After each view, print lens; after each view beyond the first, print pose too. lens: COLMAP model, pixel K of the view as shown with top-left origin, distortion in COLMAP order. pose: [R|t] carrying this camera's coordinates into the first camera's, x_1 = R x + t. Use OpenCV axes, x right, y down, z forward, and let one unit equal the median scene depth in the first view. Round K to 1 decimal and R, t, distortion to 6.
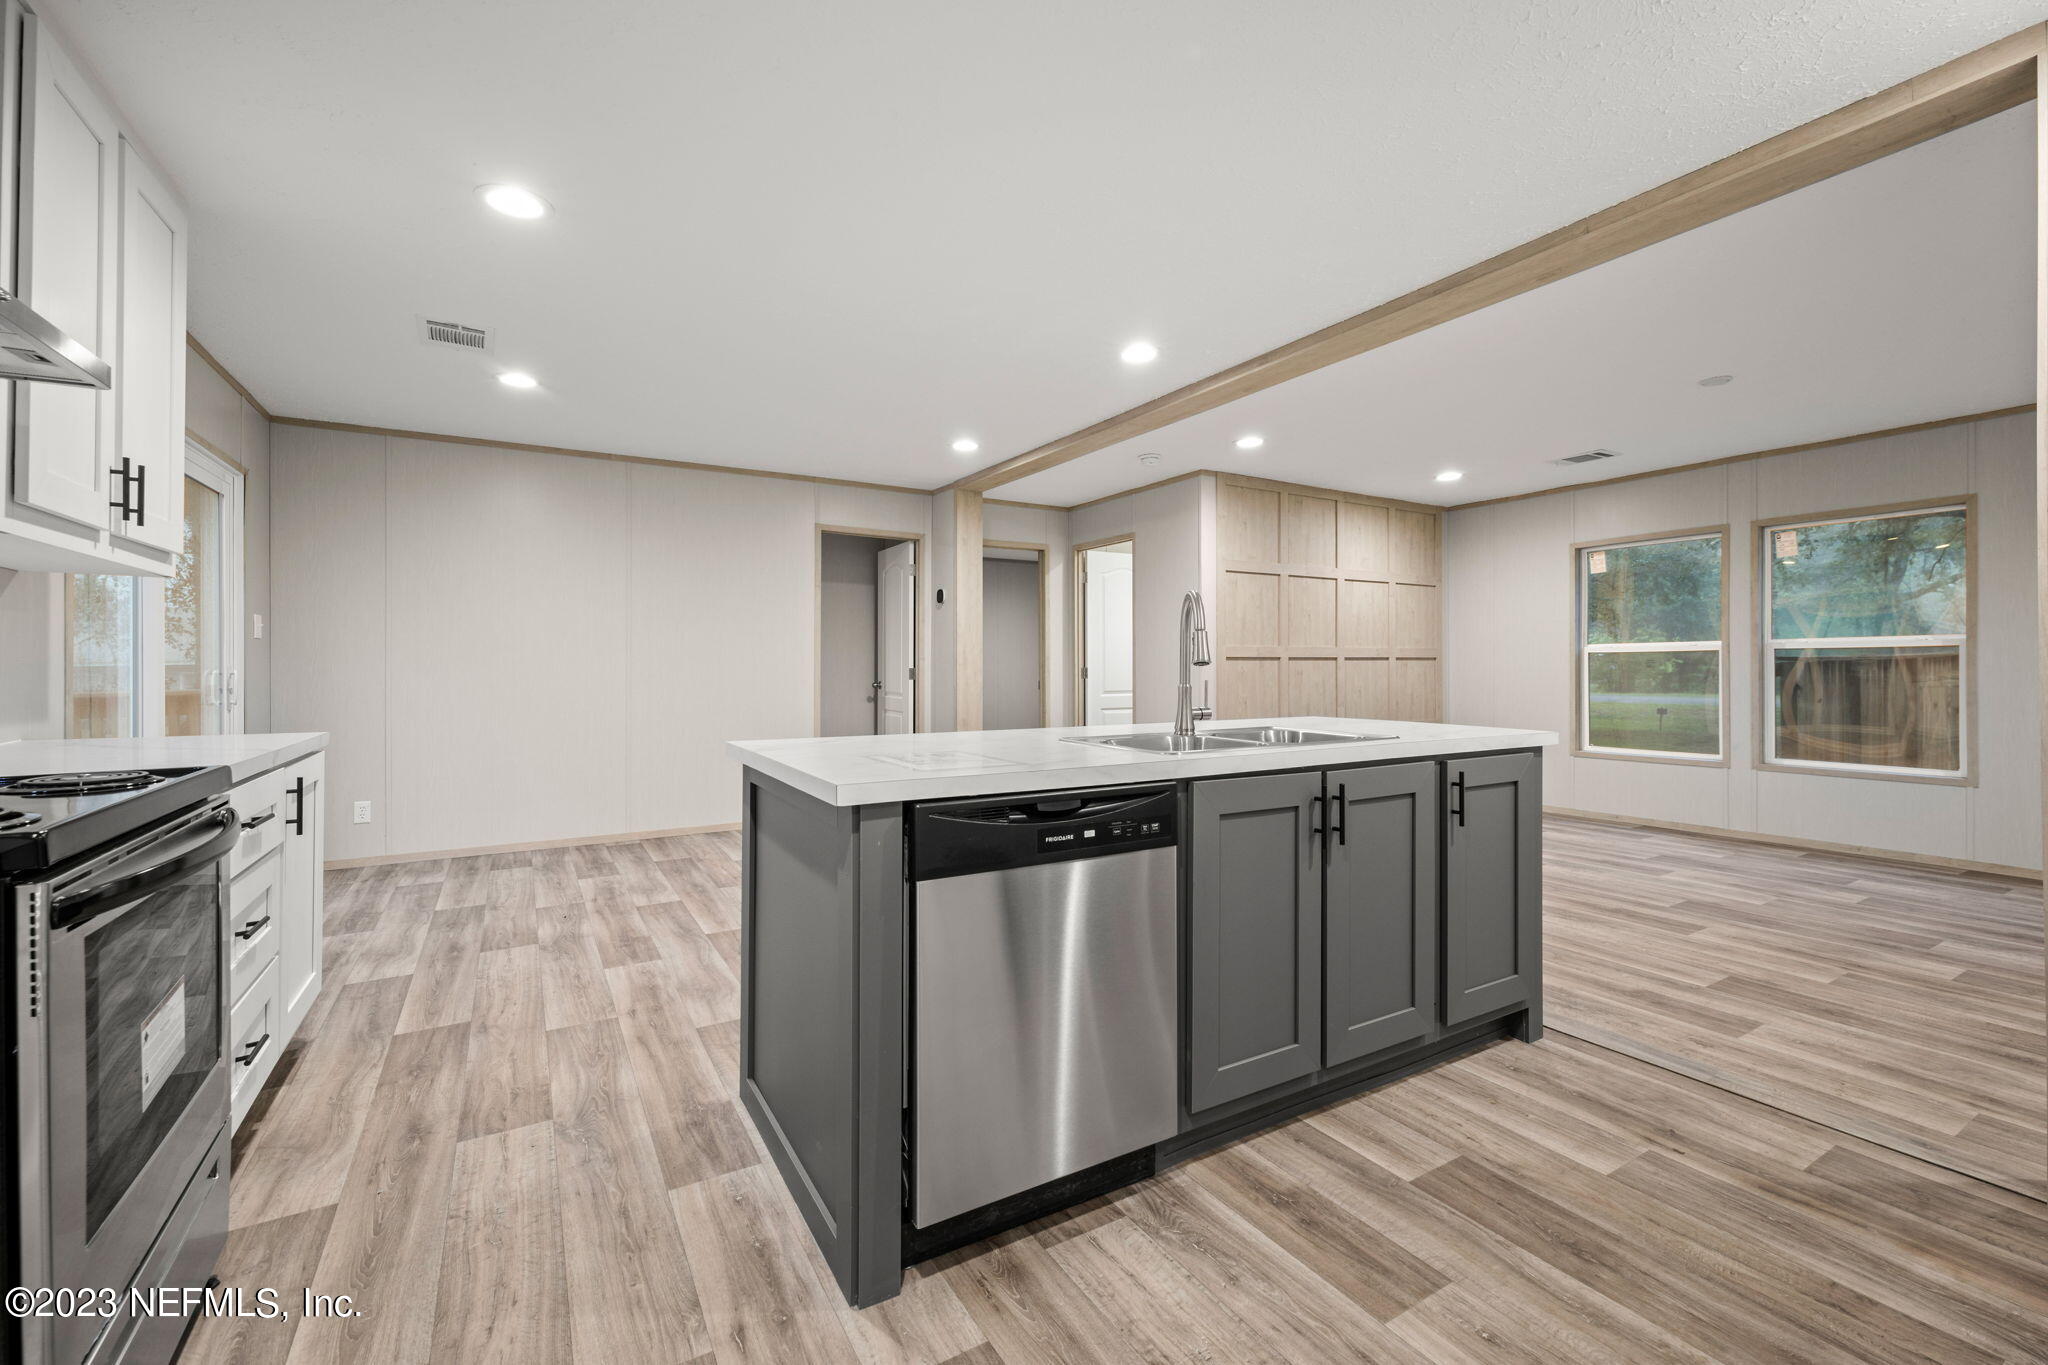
lens RADIAL K [[848.7, 0, 1018.4], [0, 848.7, 666.5], [0, 0, 1]] dist [0.006370, -0.002384]
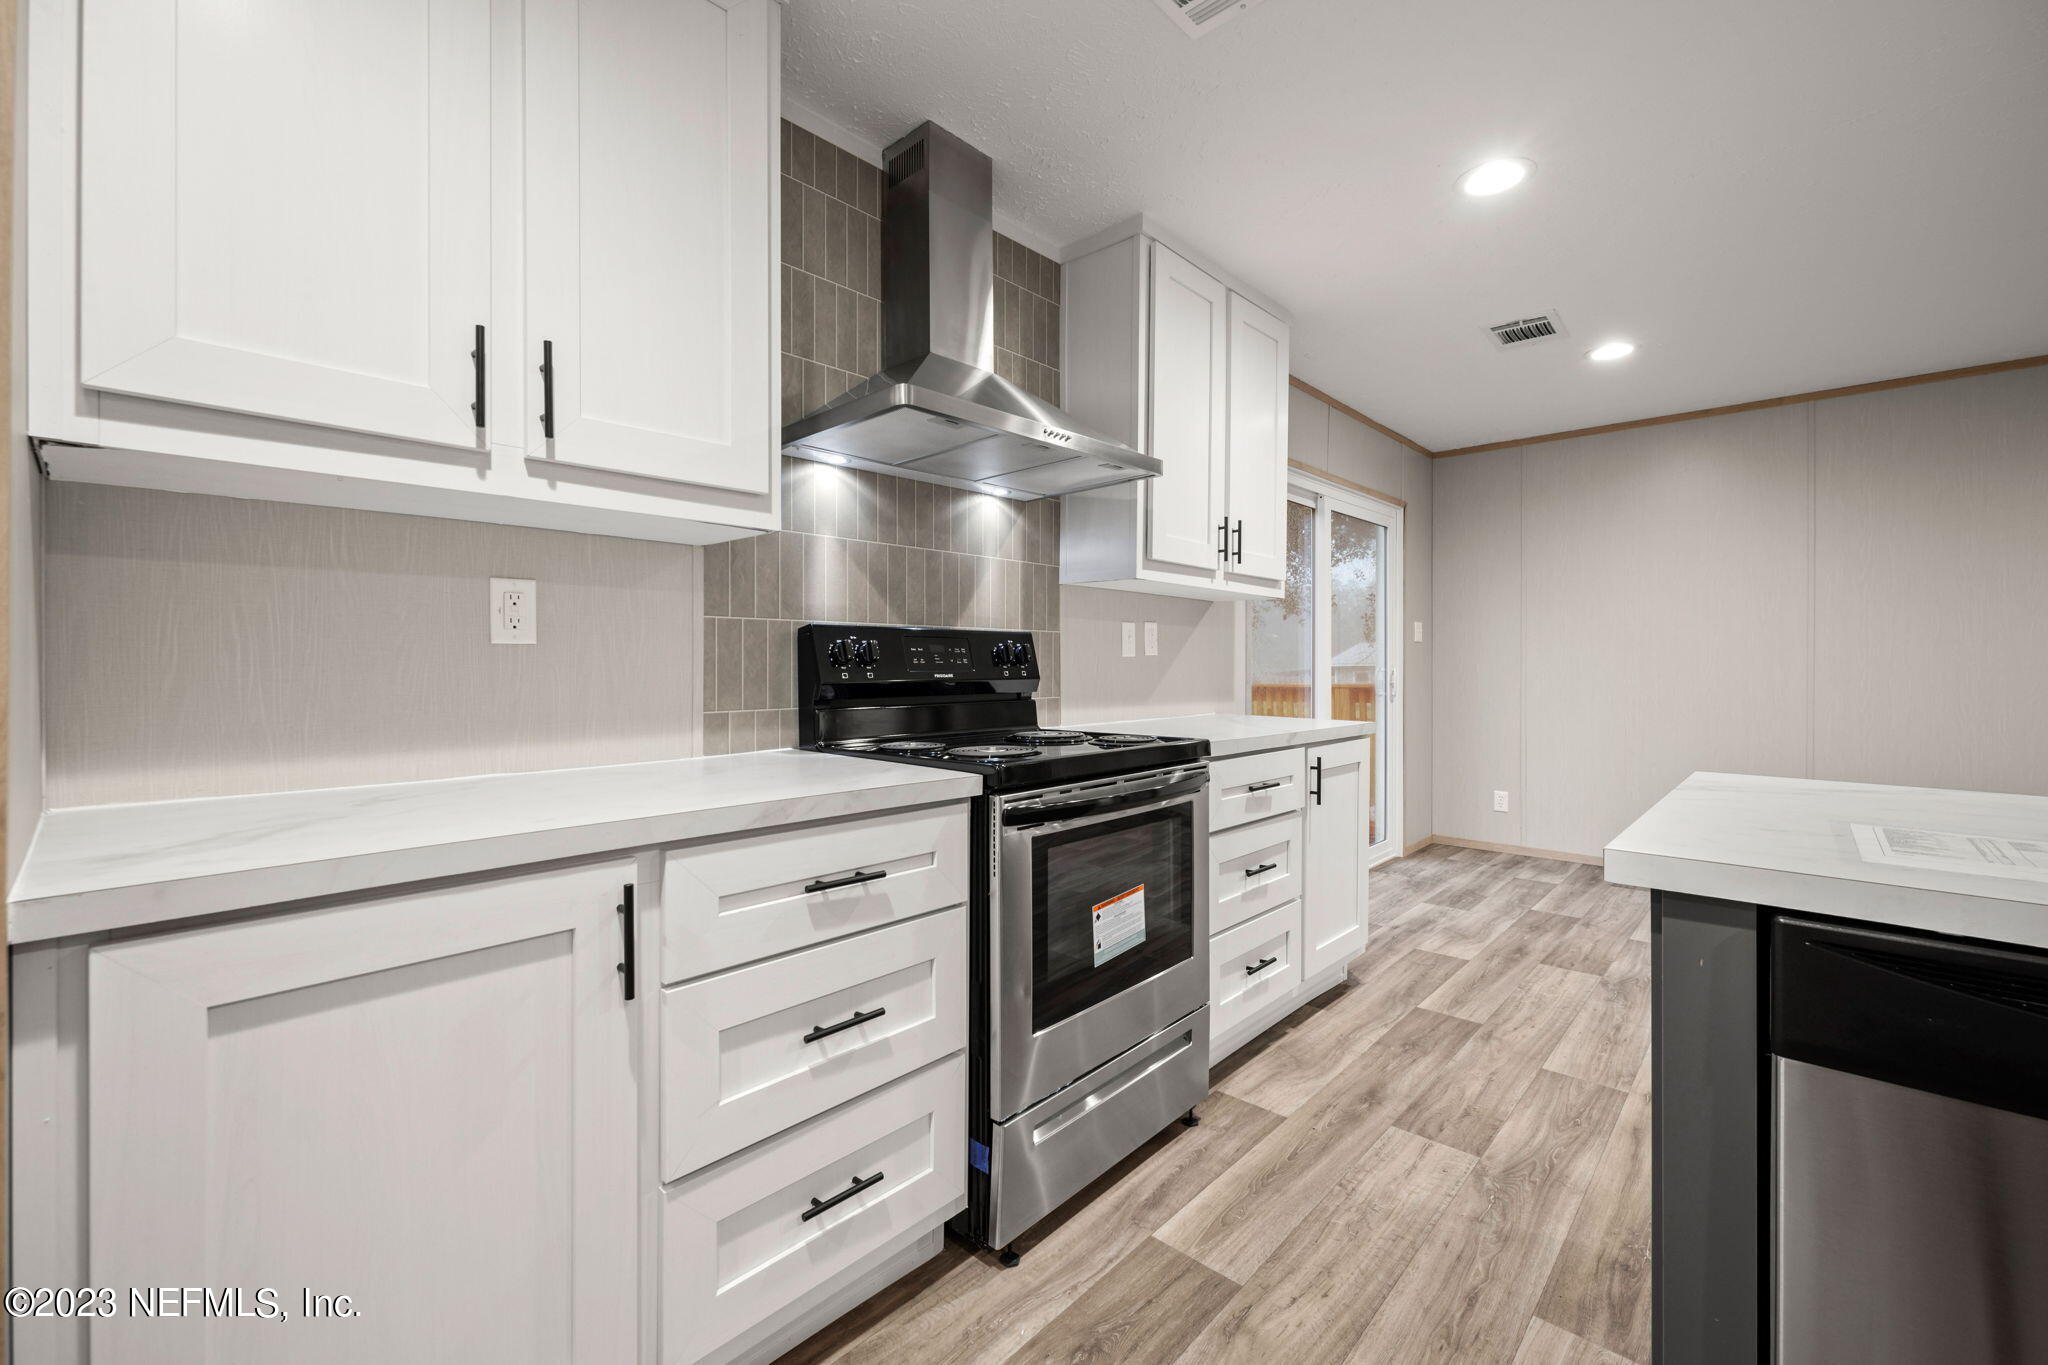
lens RADIAL K [[848.7, 0, 1019.9], [0, 848.7, 661.0], [0, 0, 1]] dist [0.006370, -0.002384]
pose [[0.284104, -0.001698, -0.958792, 0.199019], [-0.003907, 0.999988, -0.002928, -0.000680], [0.958785, 0.004578, 0.284094, 0.262773]]
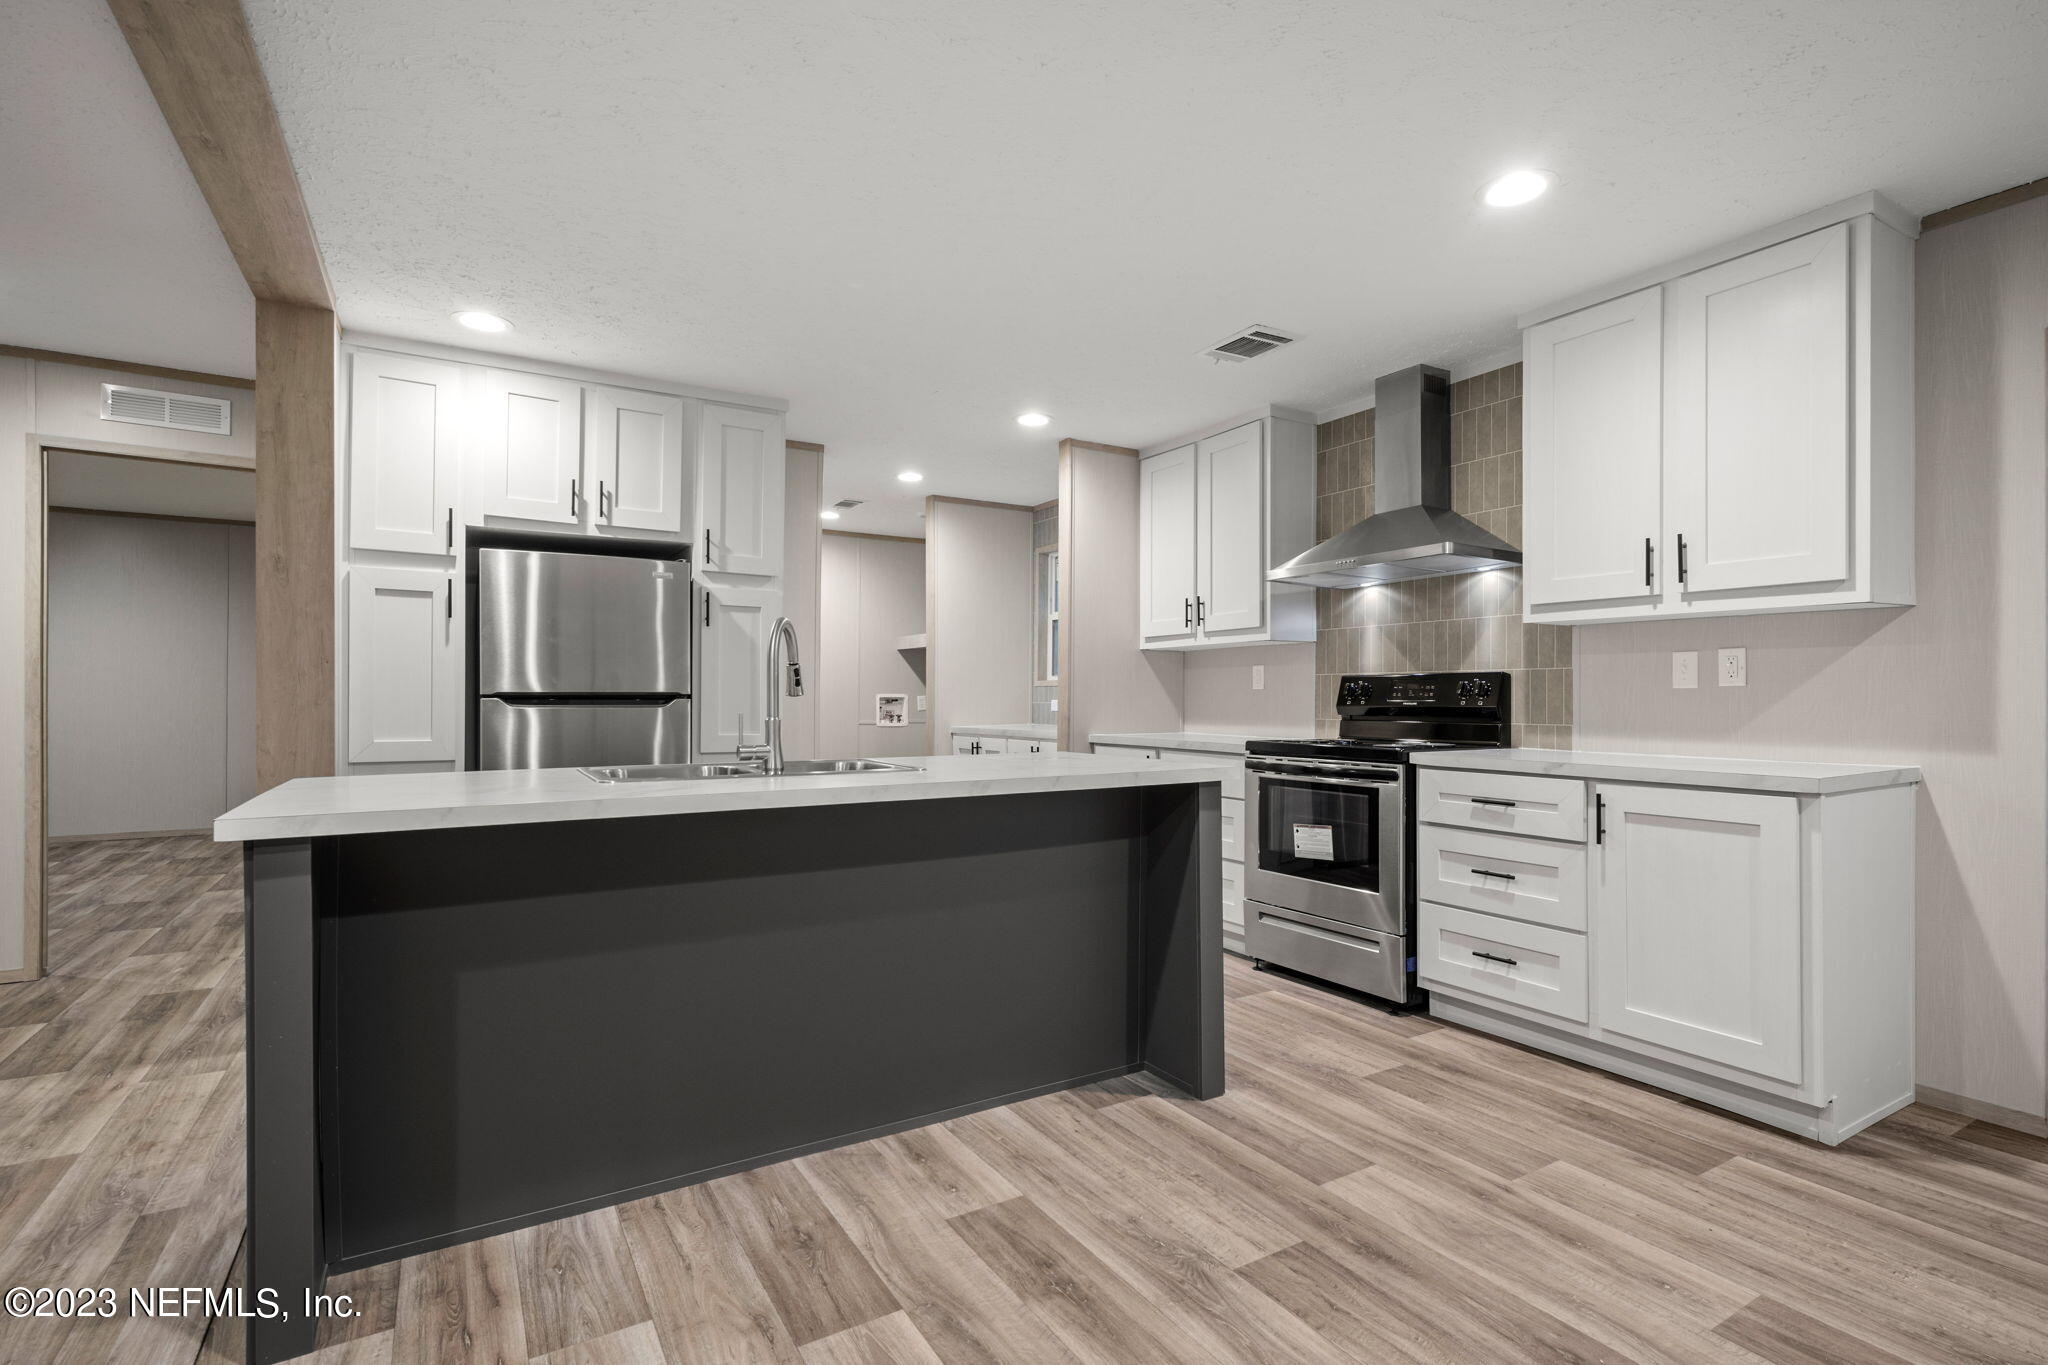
lens RADIAL K [[955.6, 0, 1044.1], [0, 955.6, 695.0], [0, 0, 1]] dist [-0.000437, 0.000648]
pose [[-0.999561, 0.000148, -0.029639, -0.066052], [0.000152, 1.000000, -0.000112, -0.002097], [0.029639, -0.000116, -0.999561, 2.365421]]
